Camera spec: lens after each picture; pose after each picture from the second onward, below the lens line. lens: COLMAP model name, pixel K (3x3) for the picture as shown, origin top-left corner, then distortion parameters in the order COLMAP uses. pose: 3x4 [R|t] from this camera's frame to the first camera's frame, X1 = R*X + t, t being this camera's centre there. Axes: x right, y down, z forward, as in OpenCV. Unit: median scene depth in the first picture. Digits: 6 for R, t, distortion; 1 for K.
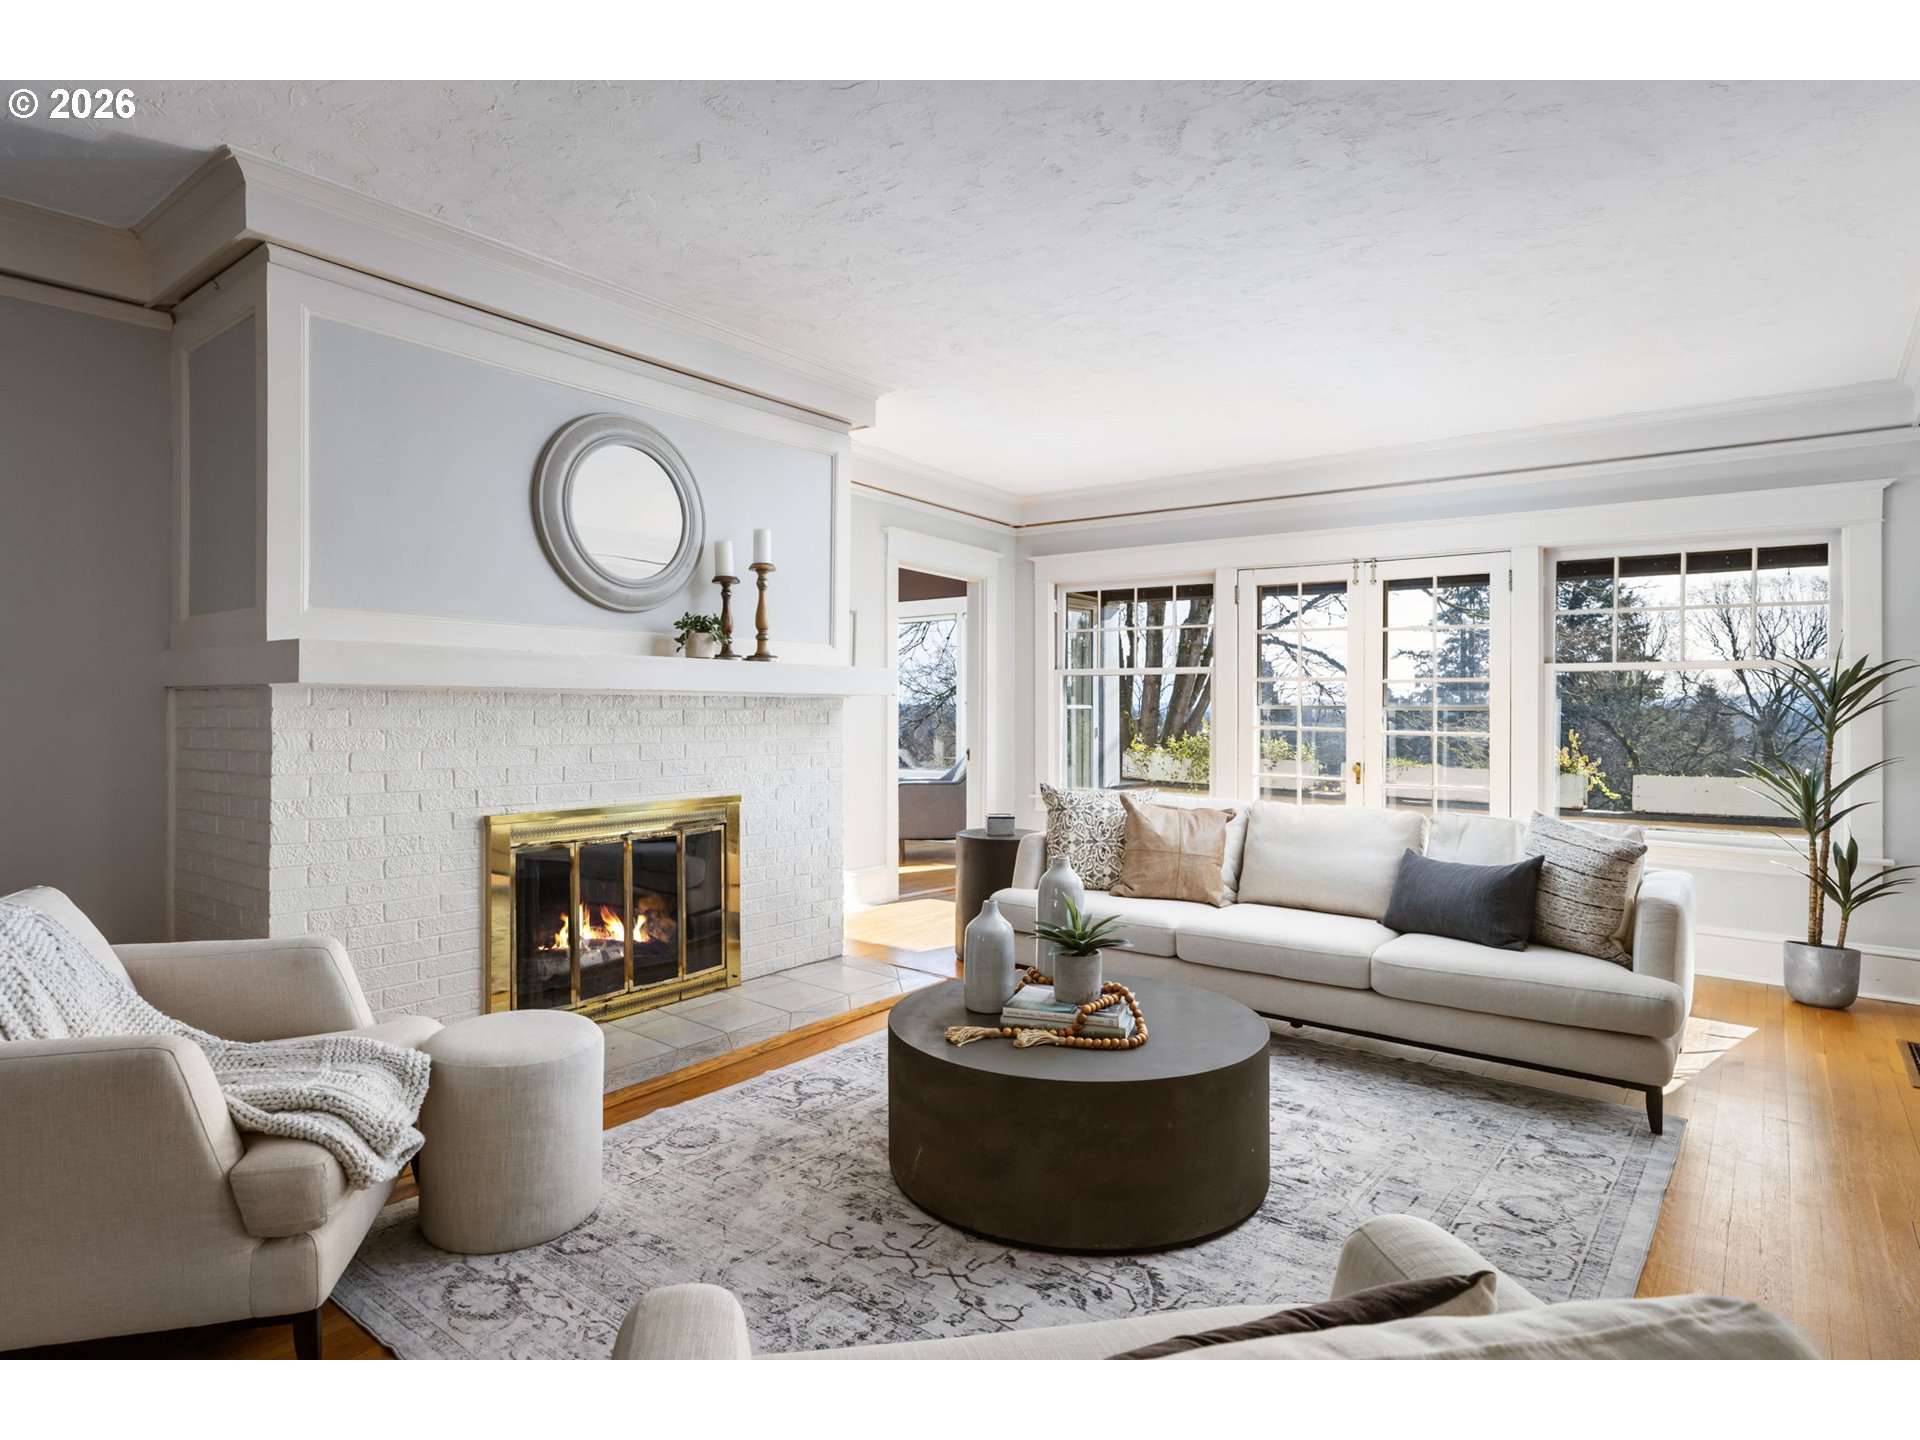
lens RADIAL K [[1057.5, 0, 956.3], [0, 1057.5, 708.8], [0, 0, 1]] dist [0.006606, -0.000307]
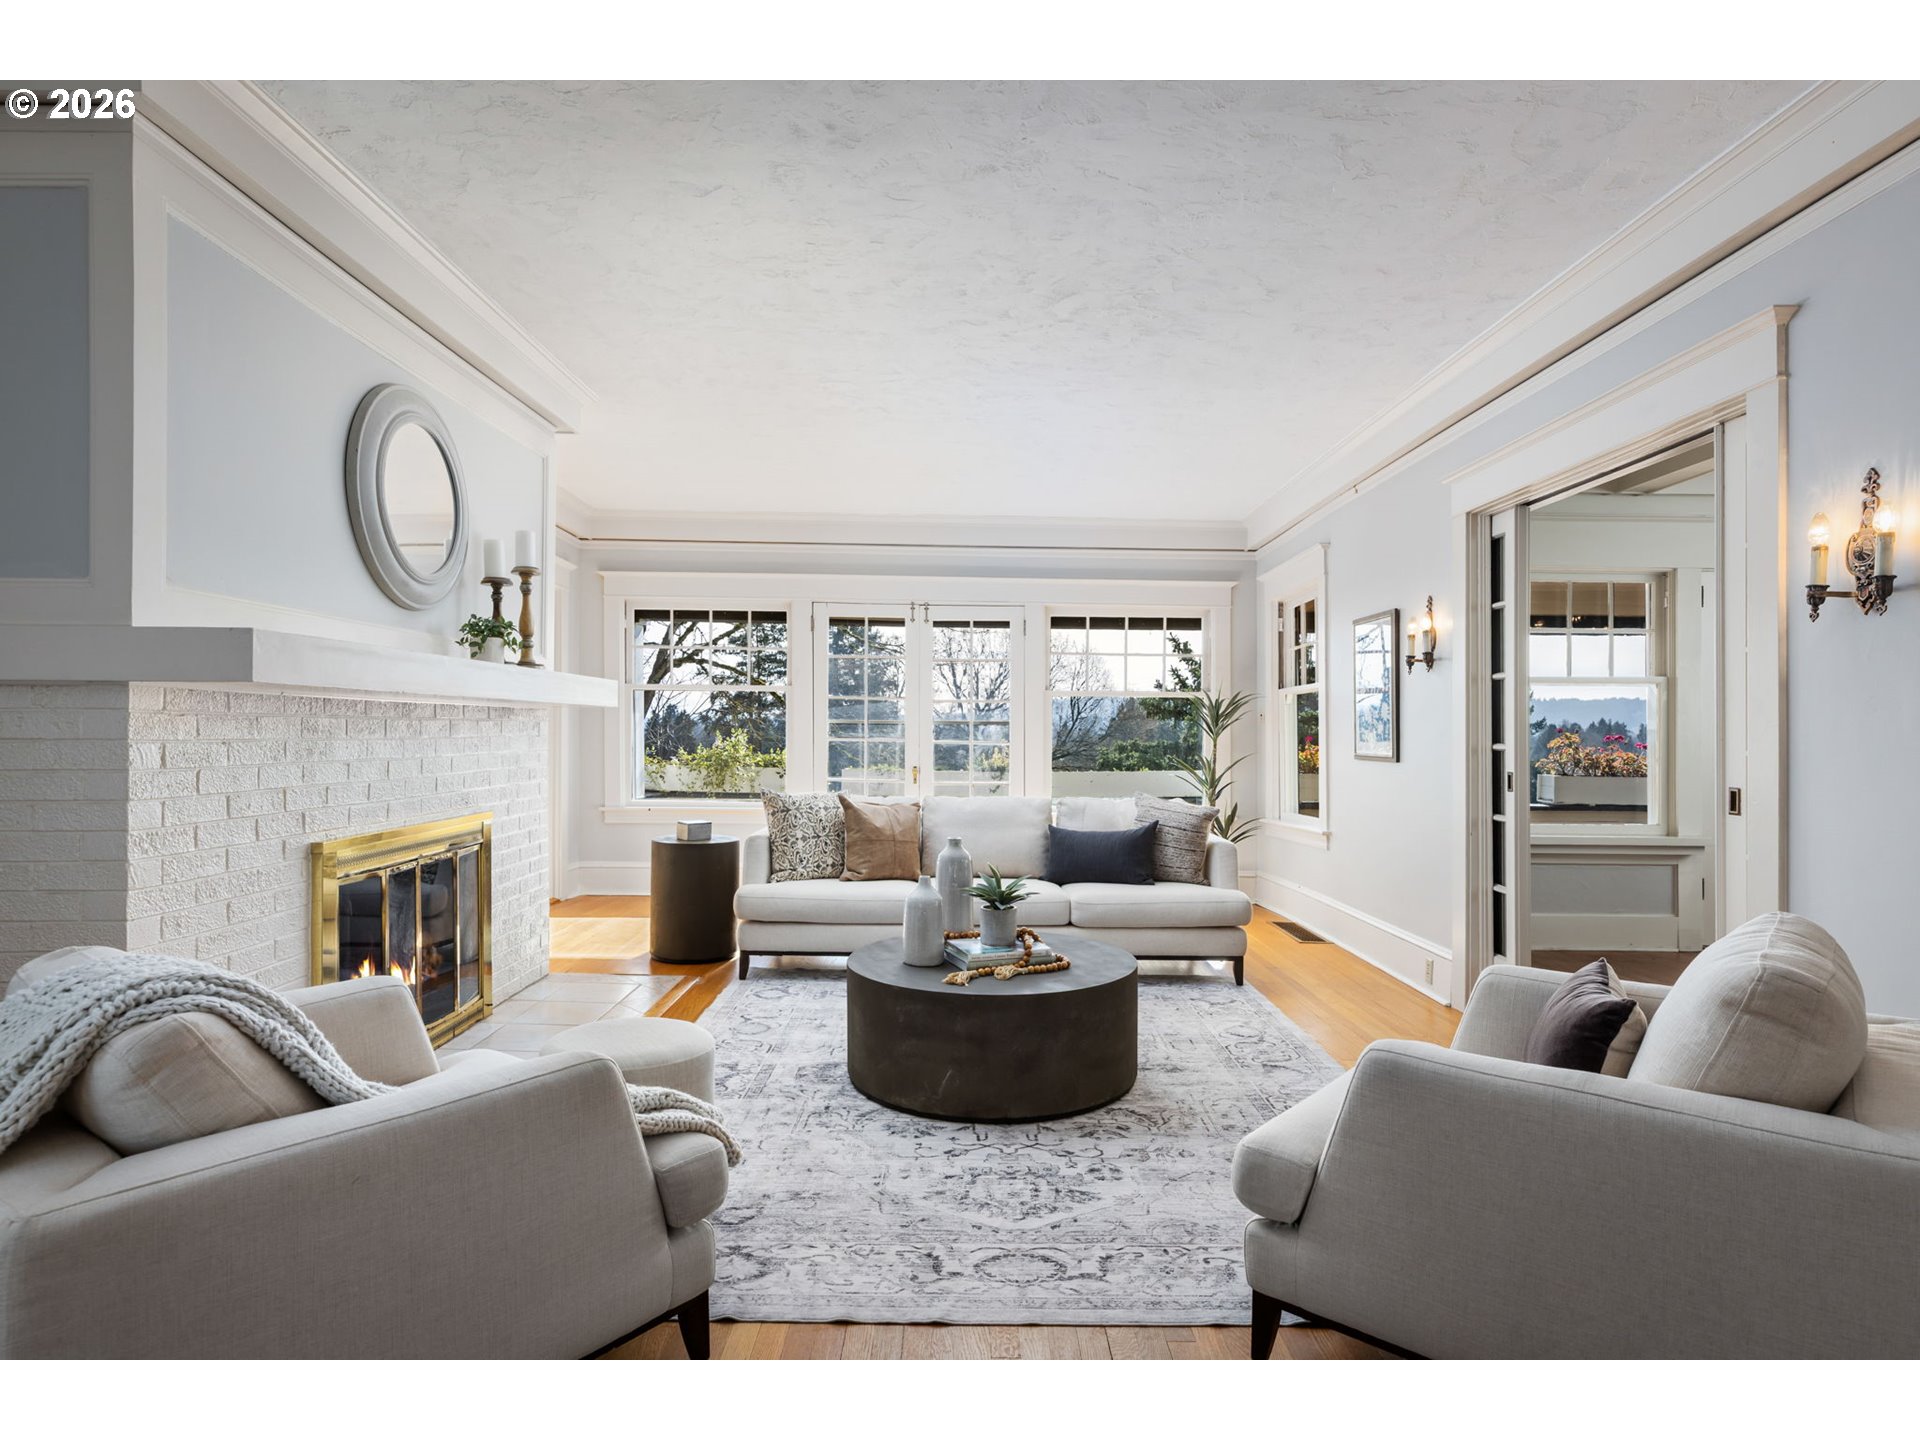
lens RADIAL K [[1057.5, 0, 944.0], [0, 1057.5, 727.7], [0, 0, 1]] dist [0.006606, -0.000307]
pose [[0.779545, 0.001662, 0.626344, -0.522170], [-0.002656, 0.999996, 0.000652, 0.006428], [-0.626341, -0.002172, 0.779546, 0.020875]]
